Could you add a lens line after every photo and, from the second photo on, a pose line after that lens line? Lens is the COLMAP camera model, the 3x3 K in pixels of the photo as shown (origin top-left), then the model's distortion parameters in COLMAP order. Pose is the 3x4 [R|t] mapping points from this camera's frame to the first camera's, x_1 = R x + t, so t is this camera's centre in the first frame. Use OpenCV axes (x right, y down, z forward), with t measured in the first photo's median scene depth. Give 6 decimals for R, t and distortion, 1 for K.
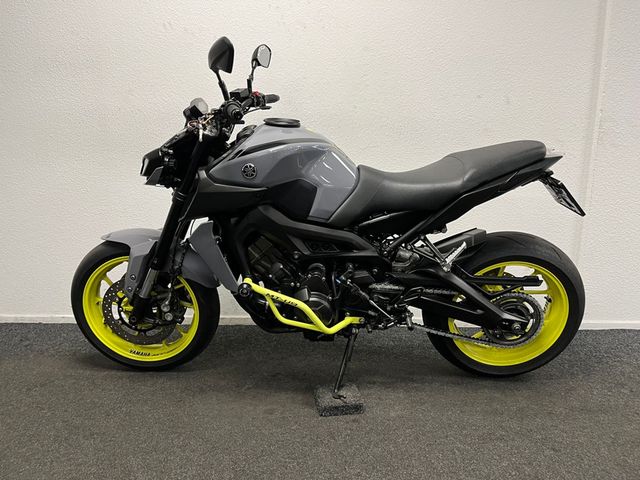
lens RADIAL K [[486.1, 0, 321.9], [0, 486.1, 237.8], [0, 0, 1]] dist [0.027346, -0.035520]
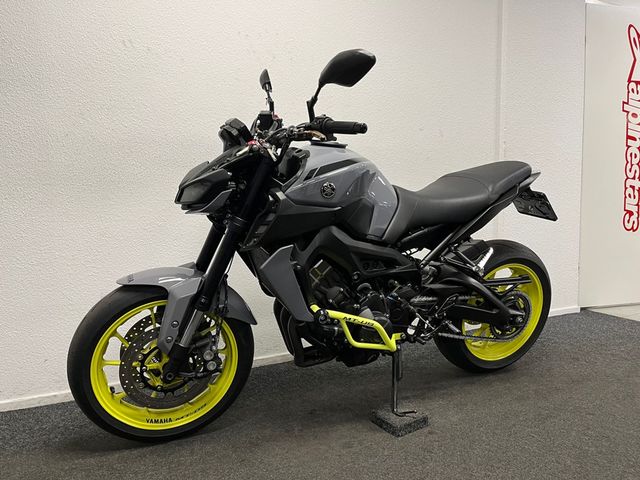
lens RADIAL K [[486.1, 0, 318.1], [0, 486.1, 238.3], [0, 0, 1]] dist [0.027346, -0.035520]
pose [[0.910159, -0.070741, 0.408173, -0.493920], [0.108674, 0.991576, -0.070473, 0.020475], [-0.399750, 0.108500, 0.910180, 0.121117]]
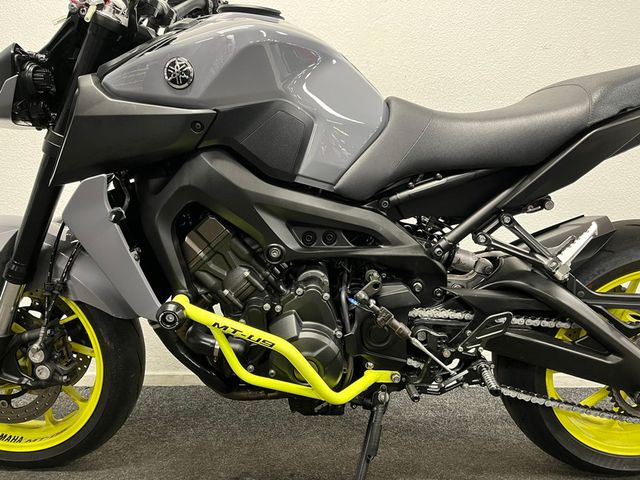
lens RADIAL K [[486.1, 0, 325.5], [0, 486.1, 238.9], [0, 0, 1]] dist [0.027346, -0.035520]
pose [[0.999858, -0.002133, 0.016691, -0.005716], [0.003957, 0.993922, -0.110012, 0.077029], [-0.016355, 0.110063, 0.993790, 0.447428]]
